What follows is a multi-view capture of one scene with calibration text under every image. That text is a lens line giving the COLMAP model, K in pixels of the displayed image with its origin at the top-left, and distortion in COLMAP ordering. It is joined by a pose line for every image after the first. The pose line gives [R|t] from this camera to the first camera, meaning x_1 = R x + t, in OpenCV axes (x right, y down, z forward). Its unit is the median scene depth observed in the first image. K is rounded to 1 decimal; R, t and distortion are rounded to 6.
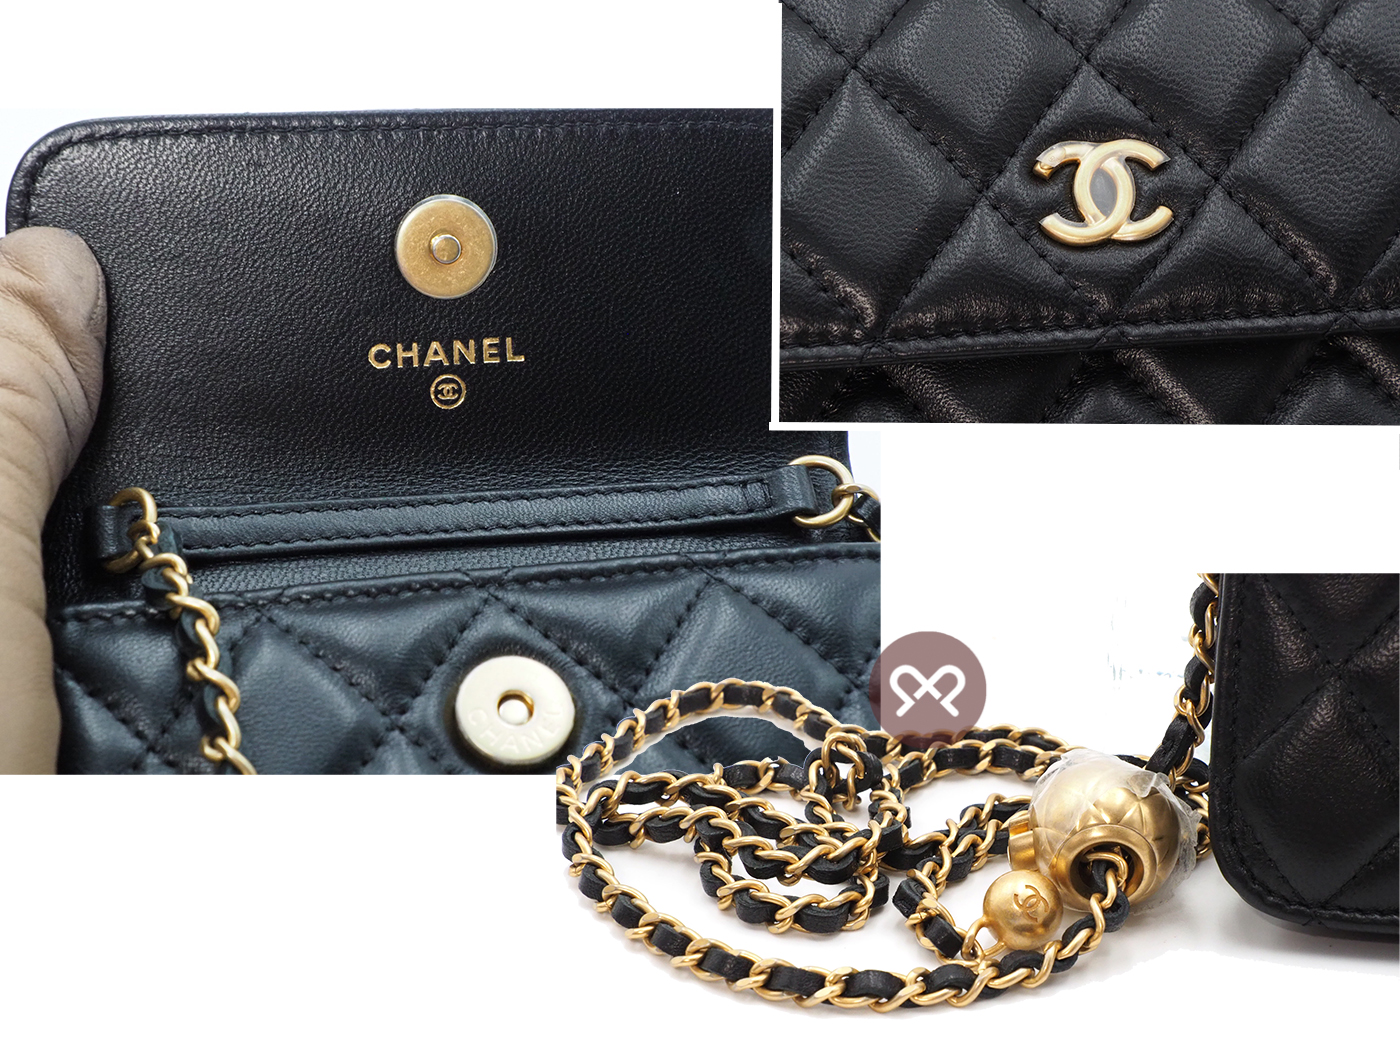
lens RADIAL K [[3370.4, 0, 702.2], [0, 3370.4, 525.7], [0, 0, 1]] dist [-0.065962, 0.000000]
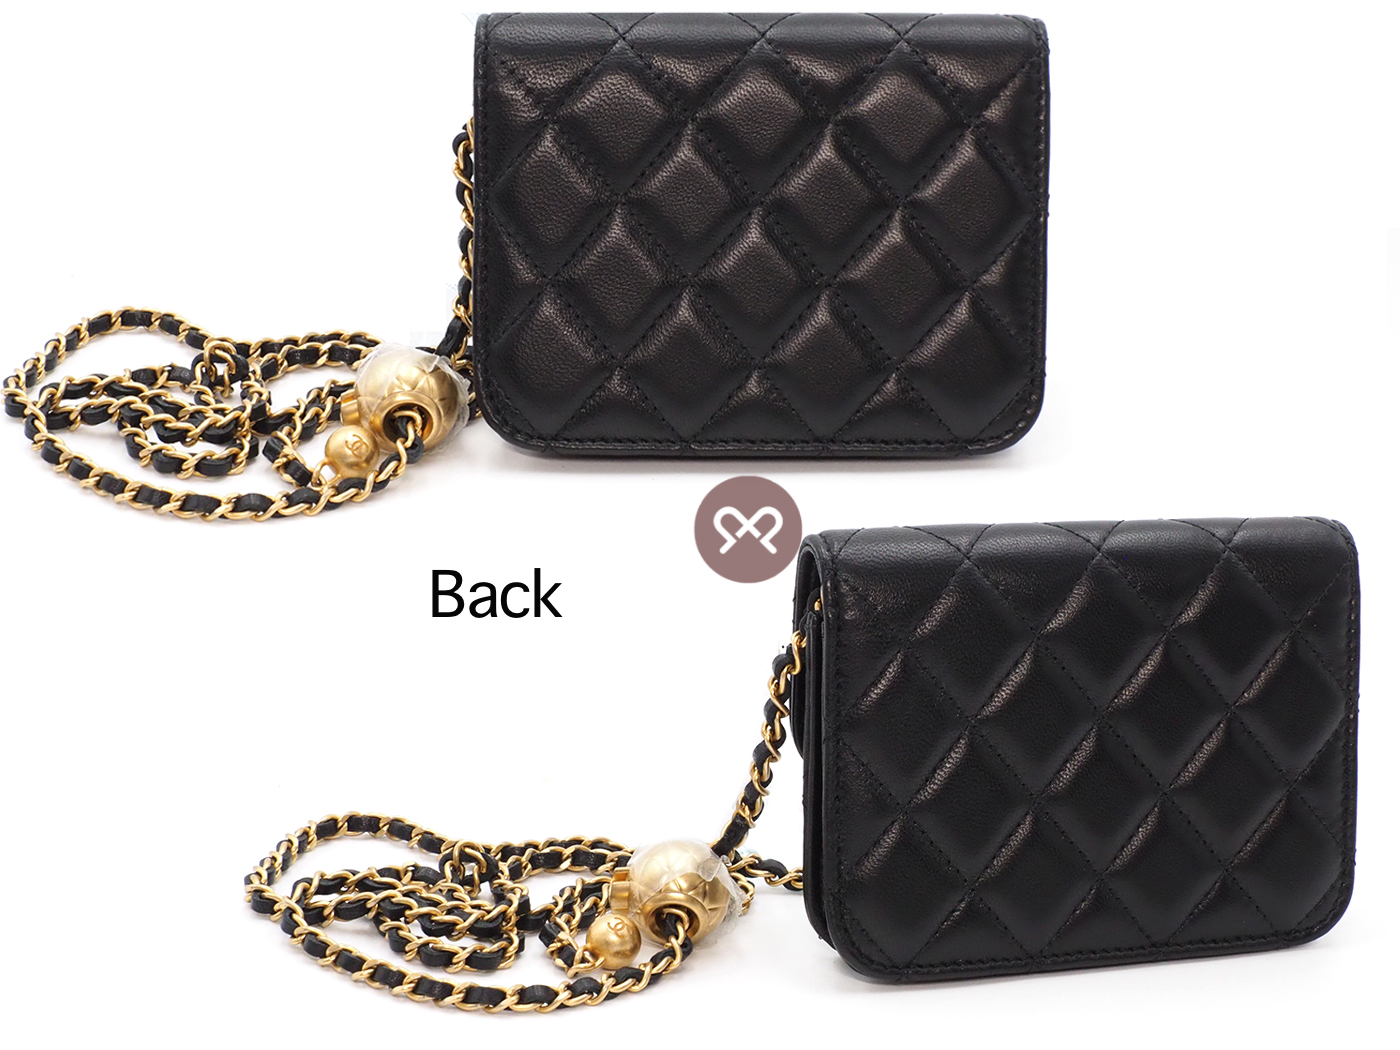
lens RADIAL K [[3370.4, 0, 708.5], [0, 3370.4, 514.7], [0, 0, 1]] dist [-0.065962, 0.000000]
pose [[0.980080, -0.058968, 0.189648, -0.029873], [0.037743, 0.992804, 0.113647, -0.018513], [-0.194984, -0.104225, 0.975253, -0.428603]]
